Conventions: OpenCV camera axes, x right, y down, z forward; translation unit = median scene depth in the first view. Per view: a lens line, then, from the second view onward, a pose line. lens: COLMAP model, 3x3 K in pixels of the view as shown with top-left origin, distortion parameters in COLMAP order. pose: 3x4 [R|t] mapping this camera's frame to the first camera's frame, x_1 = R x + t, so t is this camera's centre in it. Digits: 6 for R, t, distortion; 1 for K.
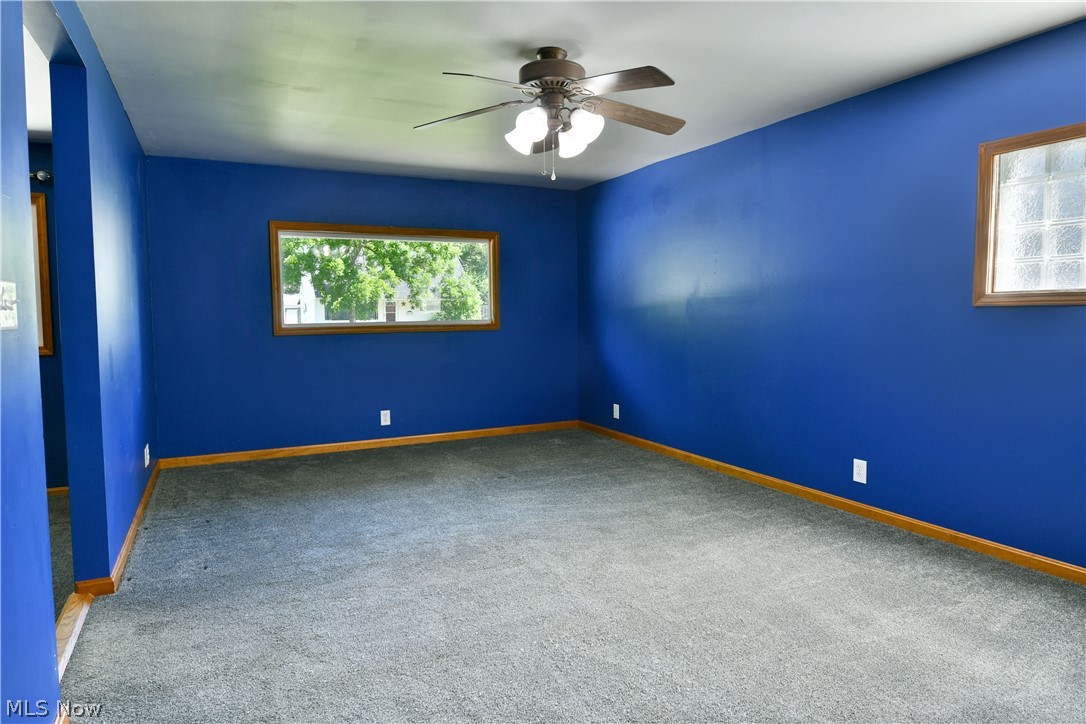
lens RADIAL K [[660.5, 0, 541.6], [0, 660.5, 359.8], [0, 0, 1]] dist [-0.010598, -0.005431]
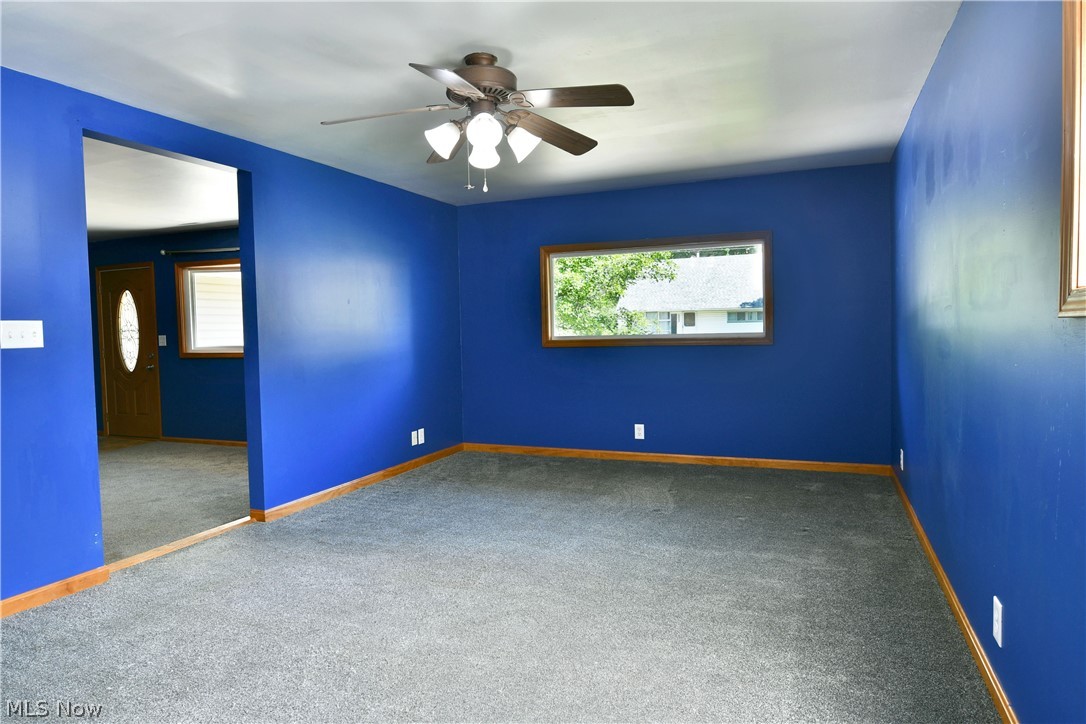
lens RADIAL K [[660.5, 0, 544.0], [0, 660.5, 360.5], [0, 0, 1]] dist [-0.010598, -0.005431]
pose [[0.651636, 0.032250, -0.757846, 0.617193], [-0.038877, 0.999203, 0.009092, -0.033413], [0.757535, 0.023538, 0.652371, 0.350653]]
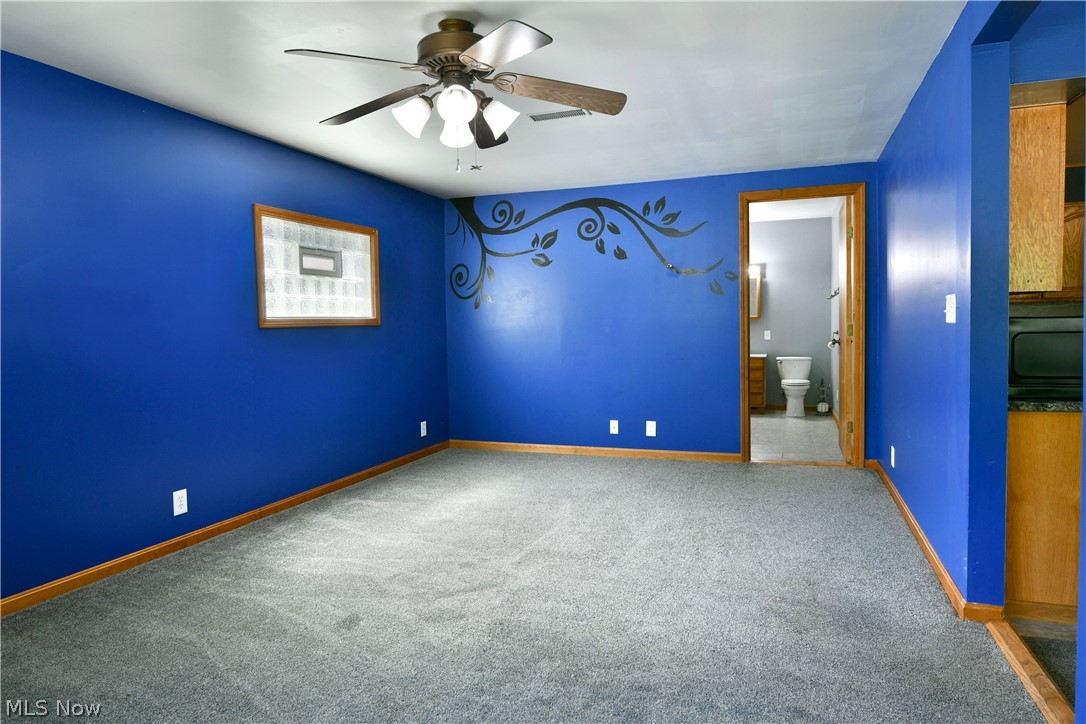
lens RADIAL K [[660.5, 0, 535.4], [0, 660.5, 361.4], [0, 0, 1]] dist [-0.010598, -0.005431]
pose [[-0.685011, -0.015568, 0.728367, -0.528581], [0.081596, 0.991842, 0.097939, -0.079225], [-0.723949, 0.126521, -0.678152, 1.195190]]
